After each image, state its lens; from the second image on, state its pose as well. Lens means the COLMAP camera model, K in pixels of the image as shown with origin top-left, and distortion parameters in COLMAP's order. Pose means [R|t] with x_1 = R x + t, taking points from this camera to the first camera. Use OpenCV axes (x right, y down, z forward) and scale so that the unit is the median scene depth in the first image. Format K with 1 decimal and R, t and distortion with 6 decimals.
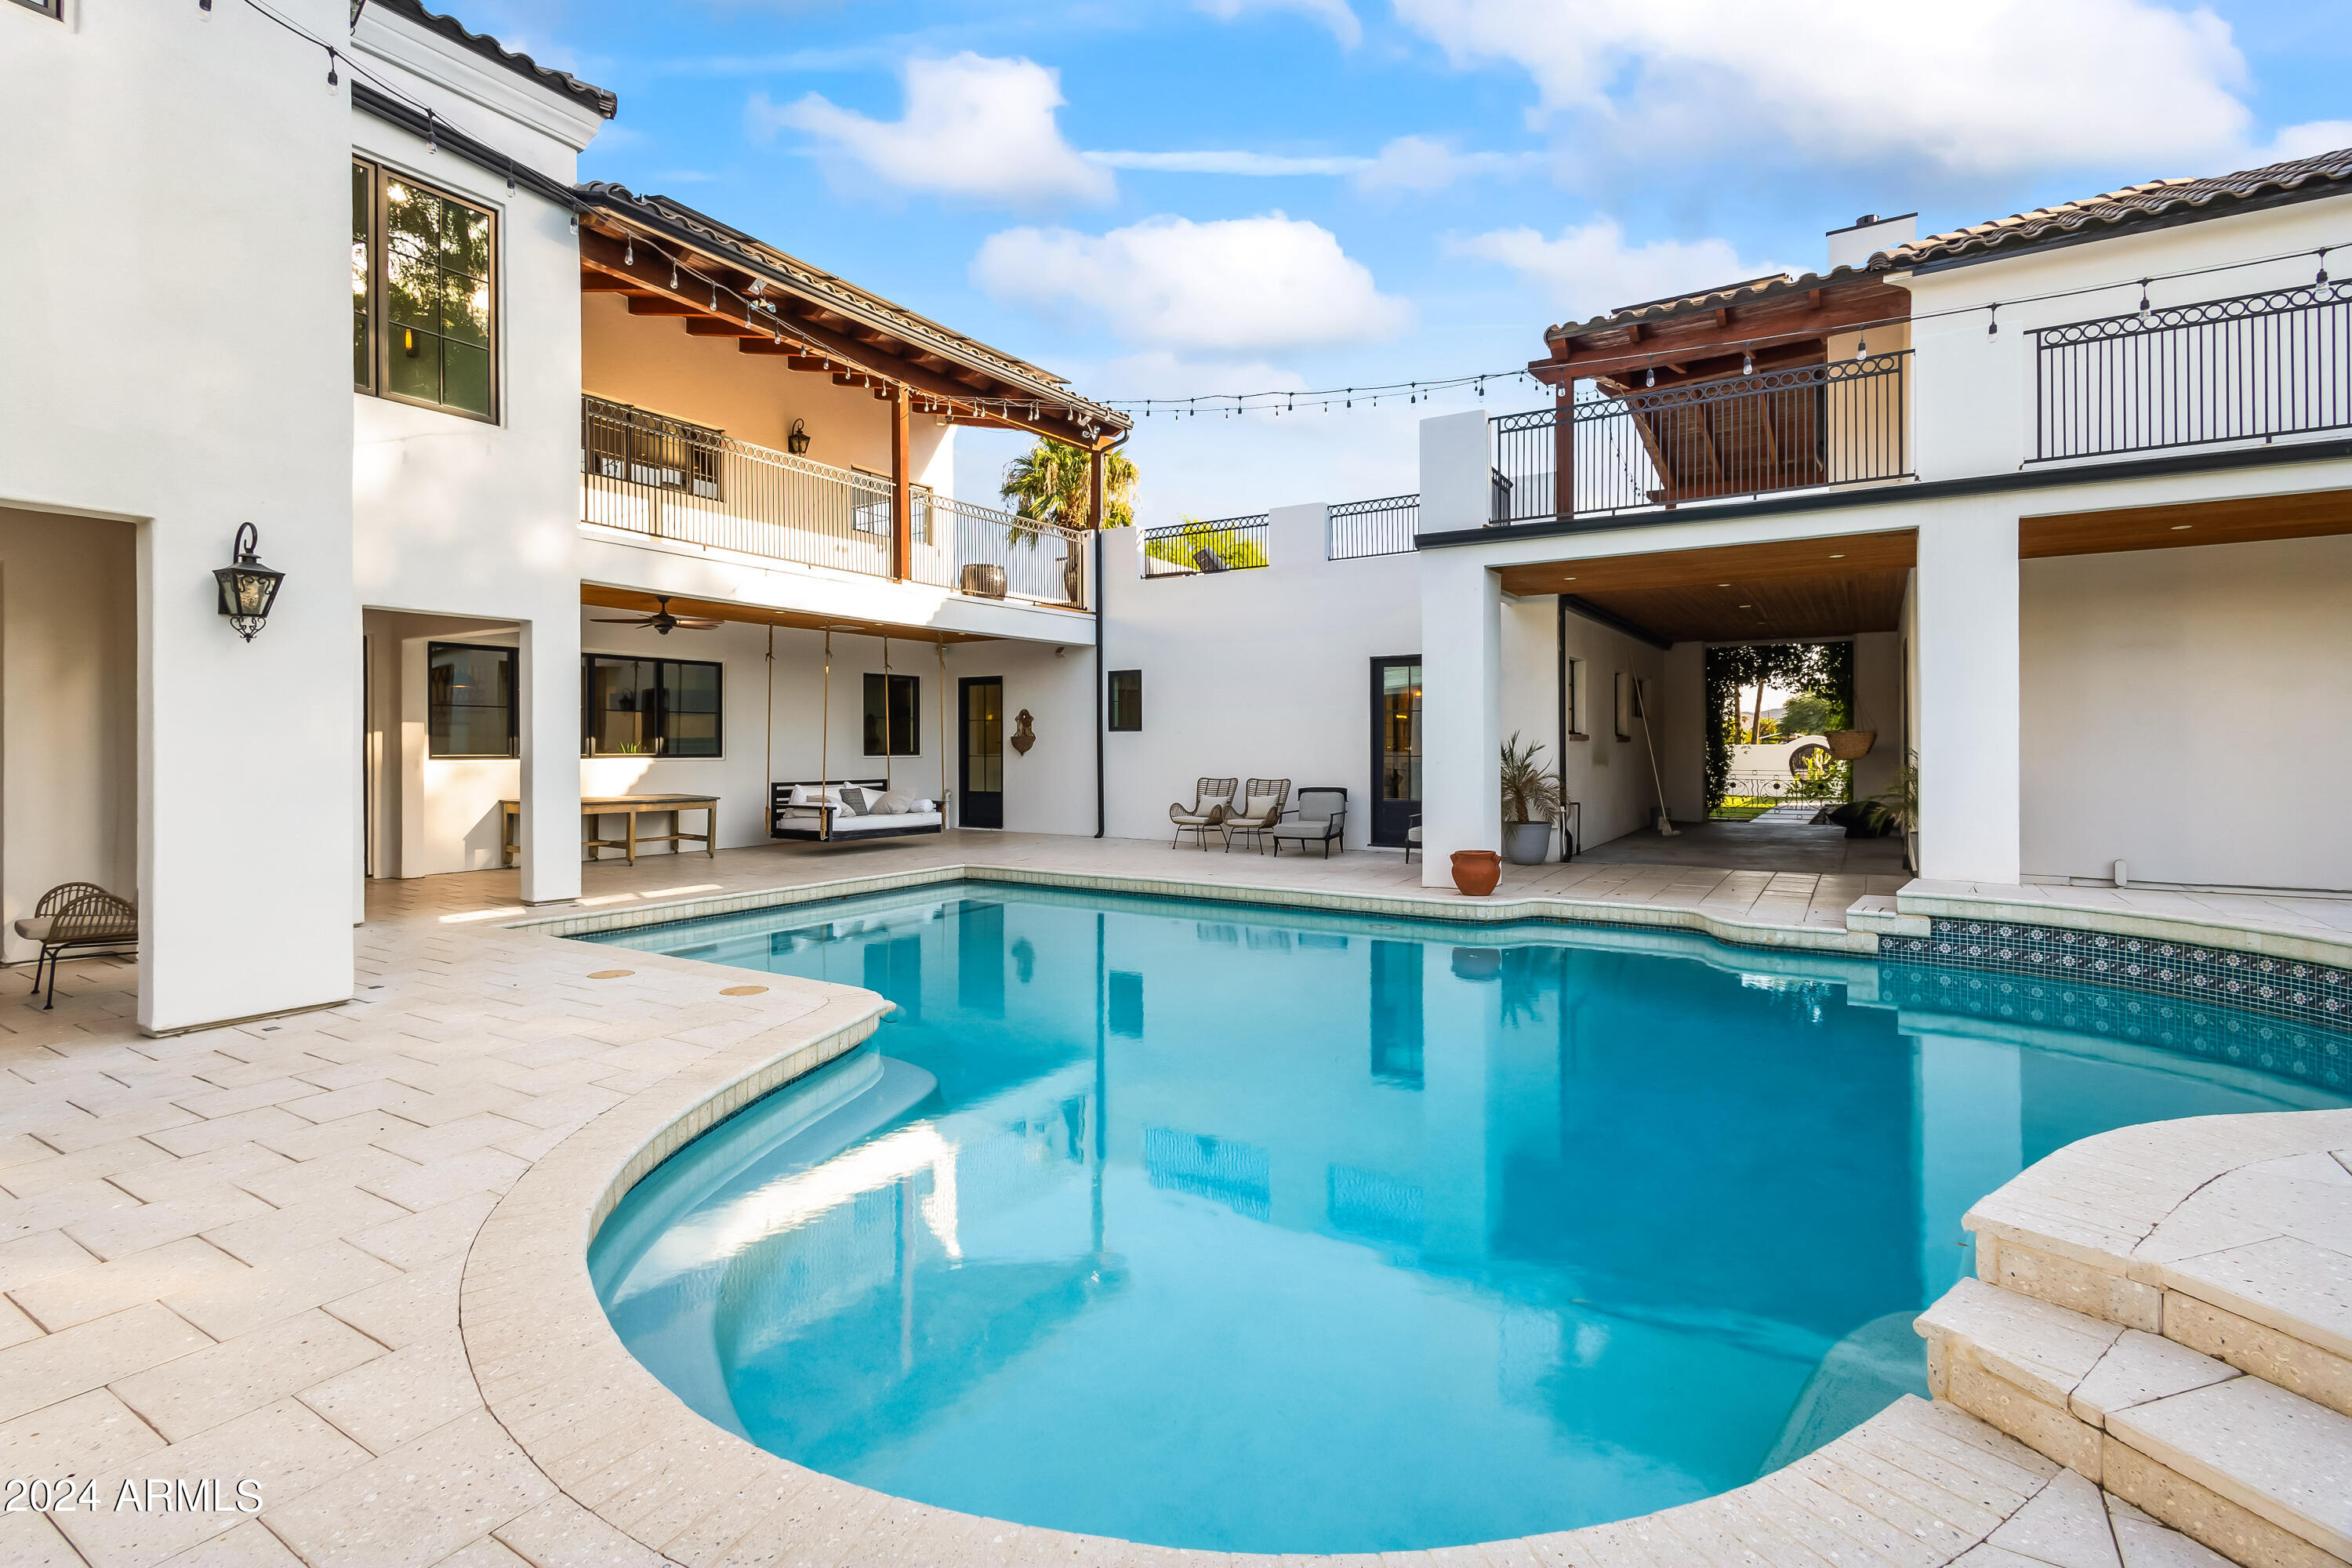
lens RADIAL K [[1138.7, 0, 1162.4], [0, 1138.7, 761.0], [0, 0, 1]] dist [0.005337, -0.000021]
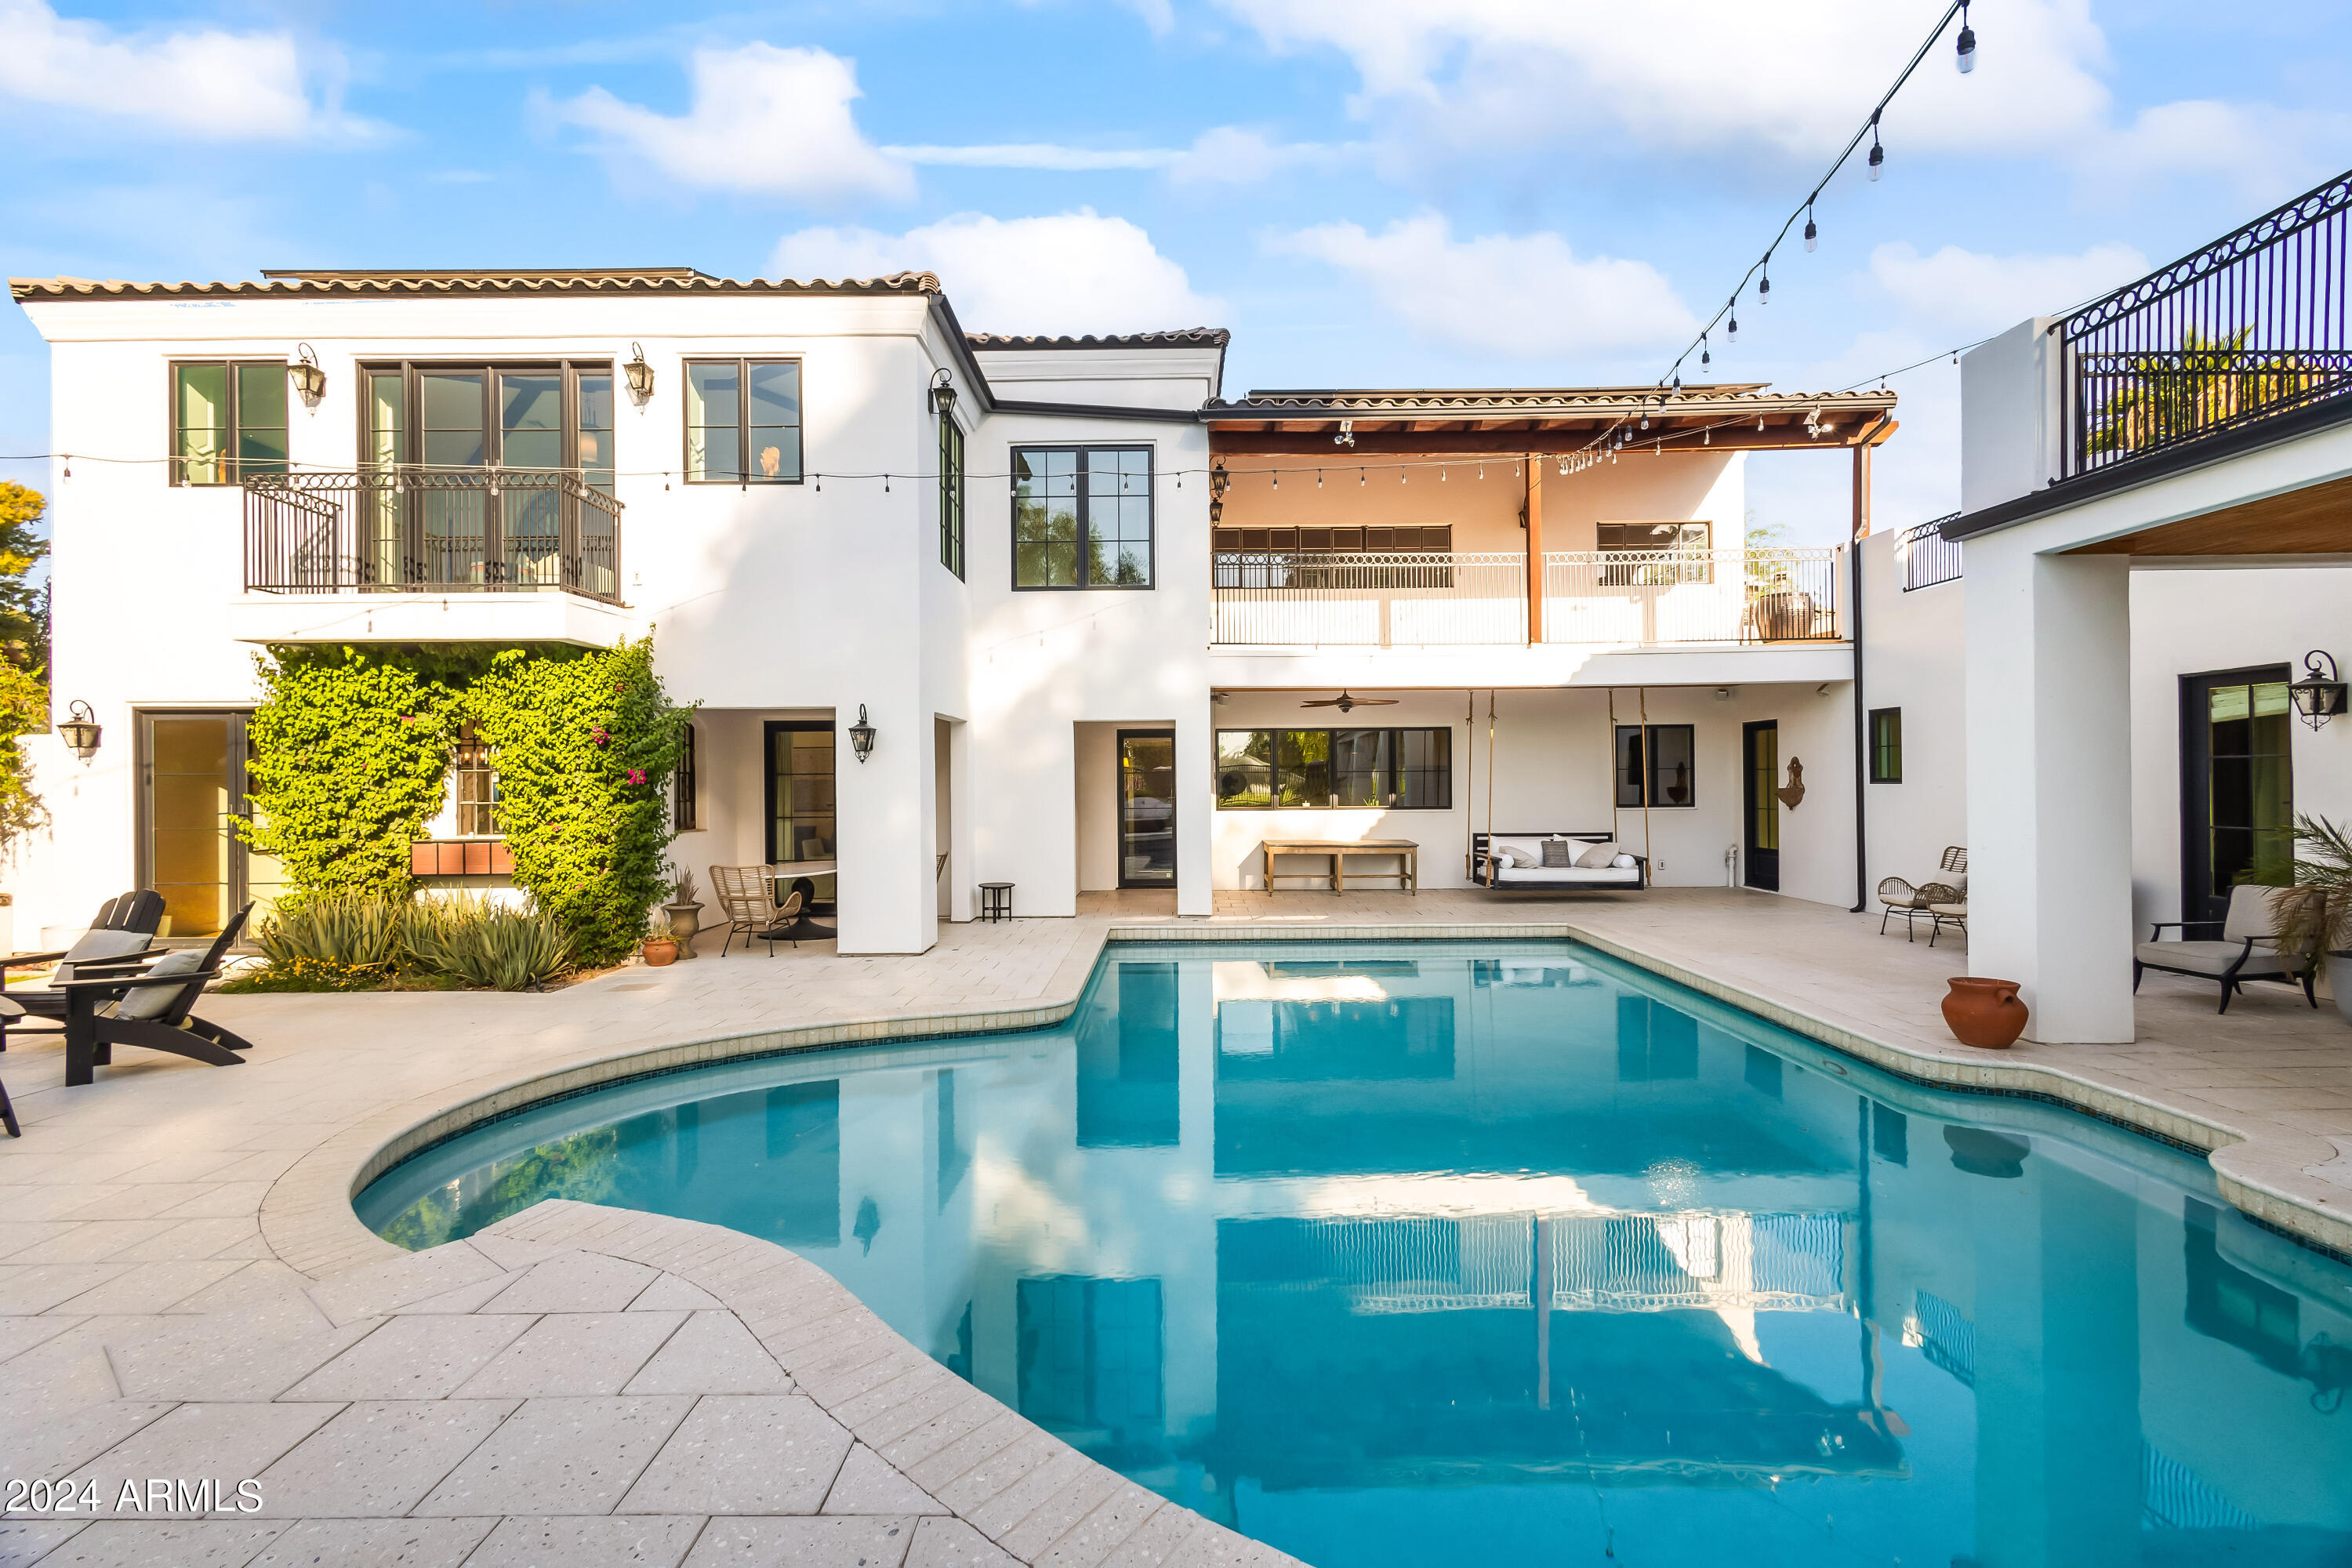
lens RADIAL K [[1081.2, 0, 1181.3], [0, 1081.2, 781.0], [0, 0, 1]] dist [0.012389, -0.005643]
pose [[0.540216, -0.003362, -0.841520, 0.397718], [-0.001571, 0.999986, -0.005004, -0.026588], [0.841525, 0.004026, 0.540203, 0.180707]]
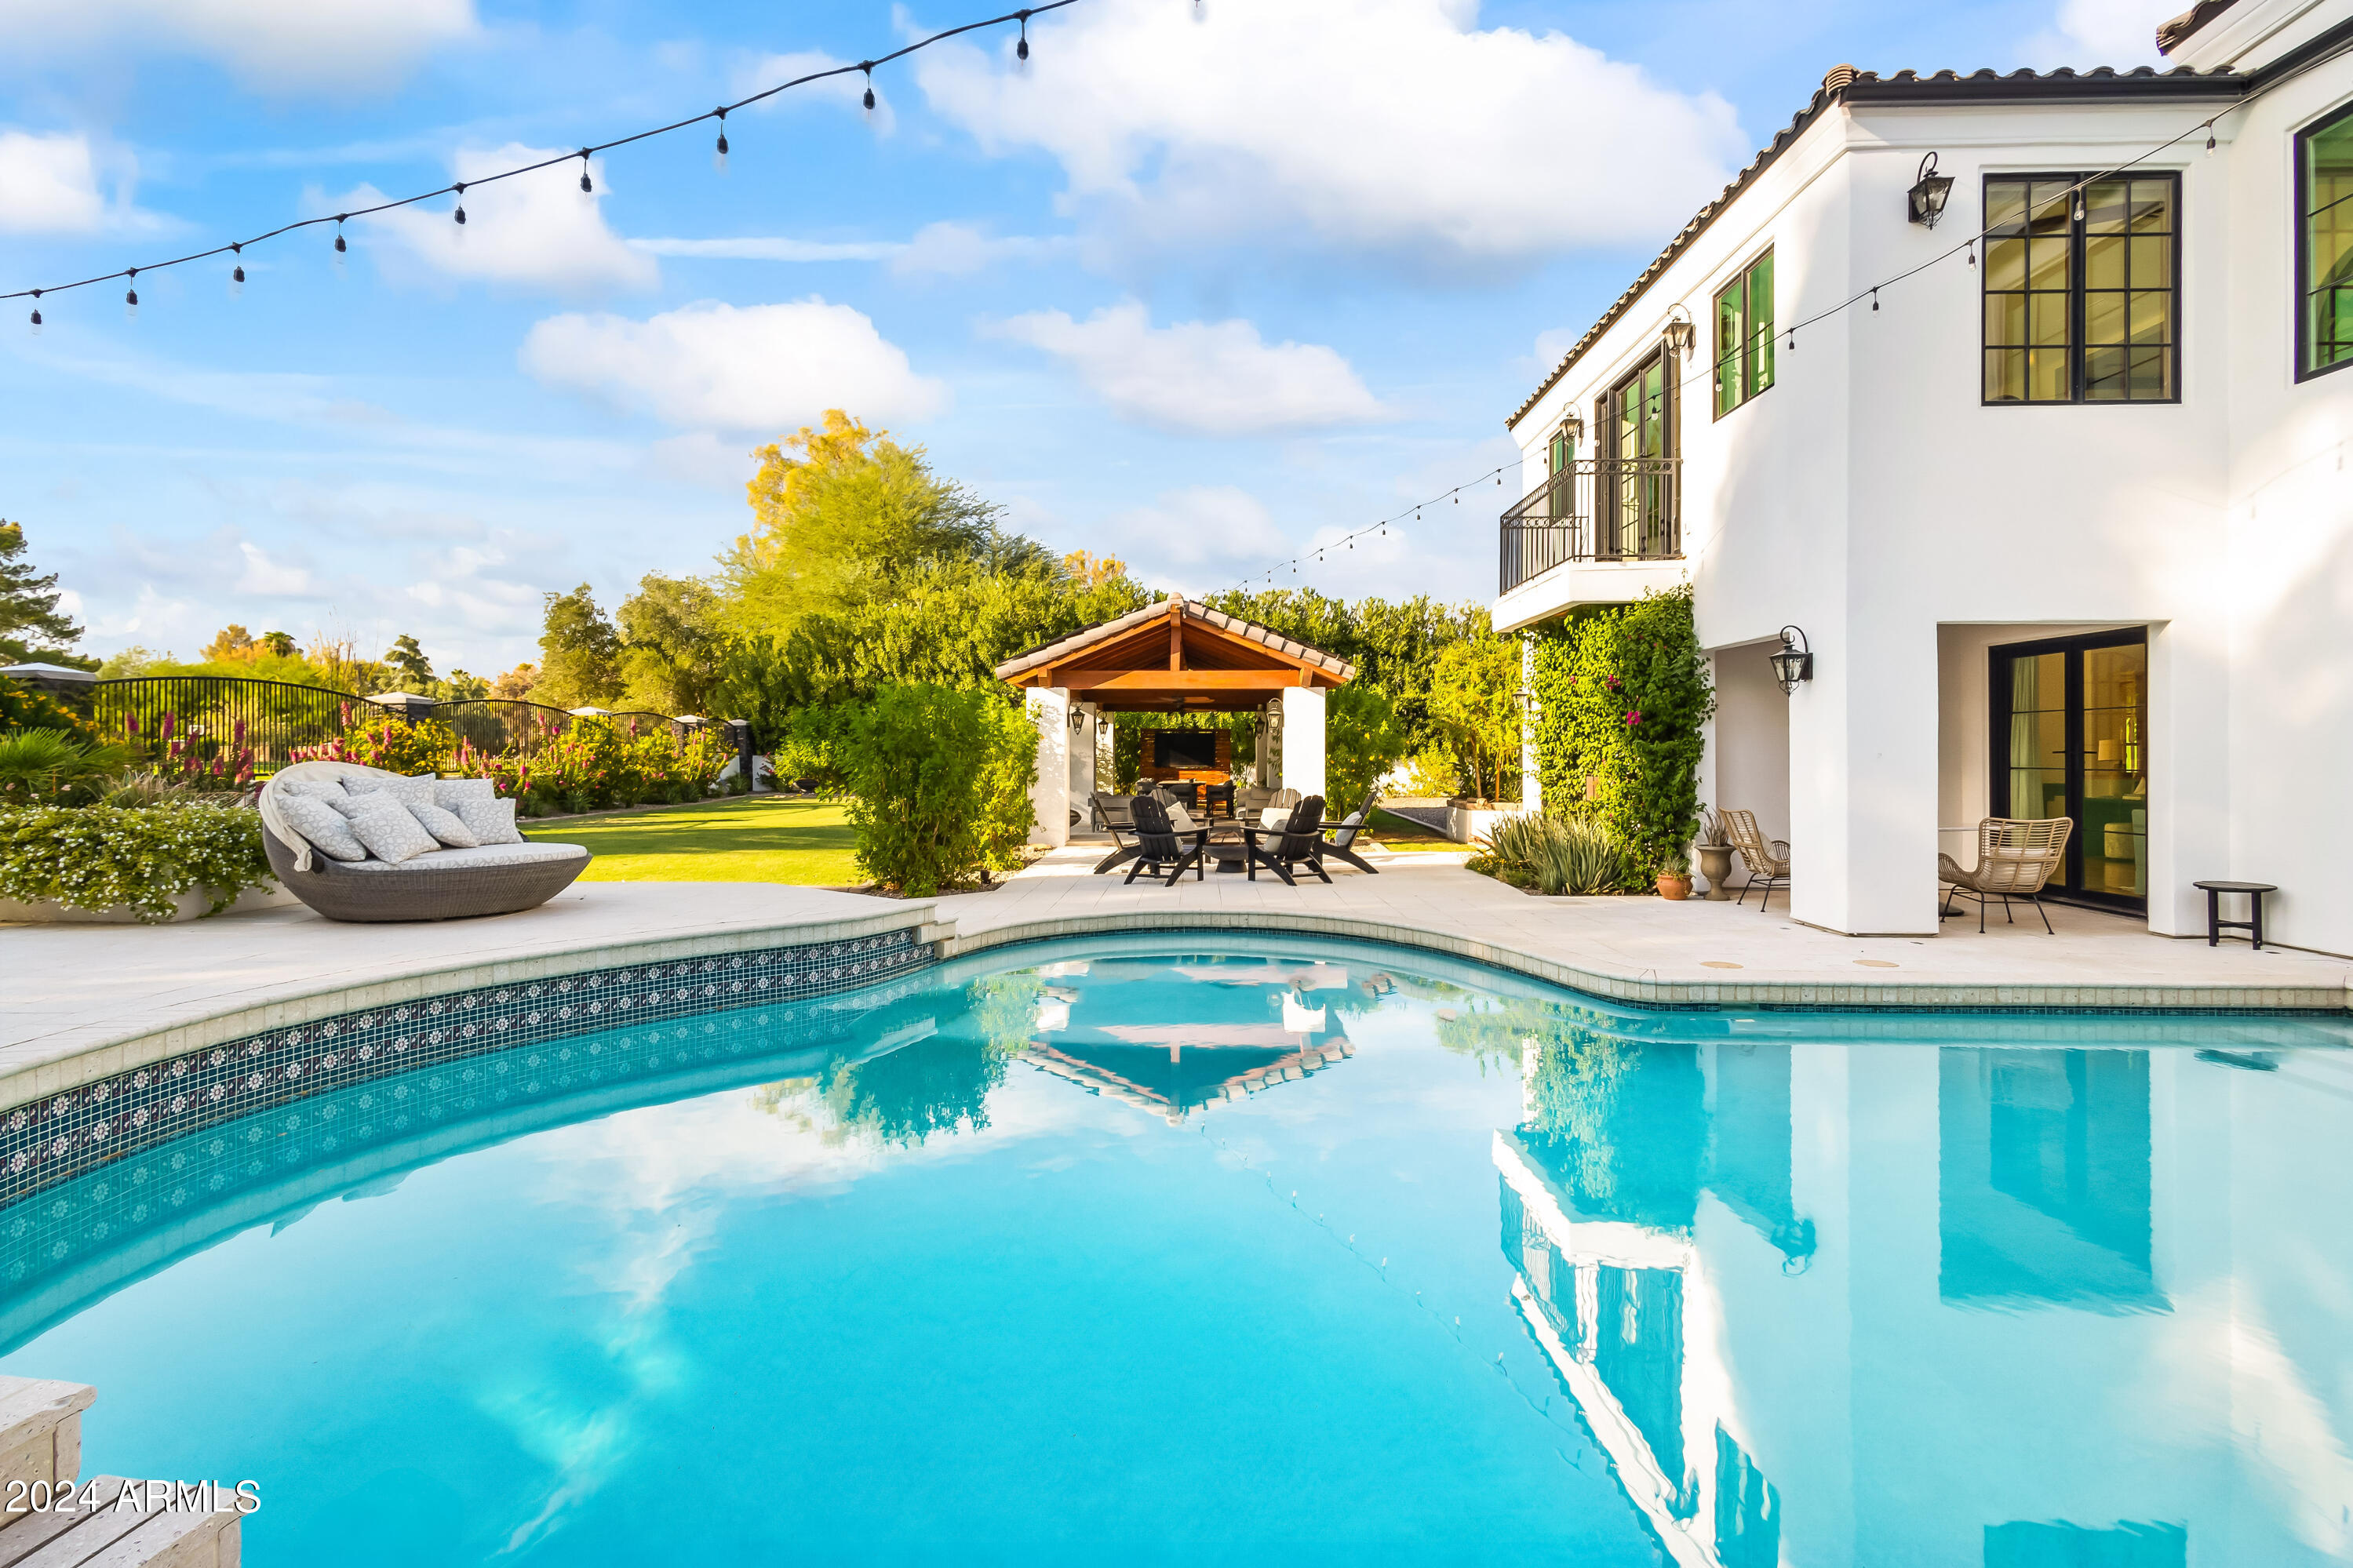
lens RADIAL K [[1139.0, 0, 1162.9], [0, 1139.0, 761.0], [0, 0, 1]] dist [0.005337, -0.000021]
pose [[-0.854665, 0.003790, -0.519165, 0.315908], [-0.004181, 0.999891, 0.014183, -0.012728], [0.519162, 0.014292, -0.854556, 0.749088]]
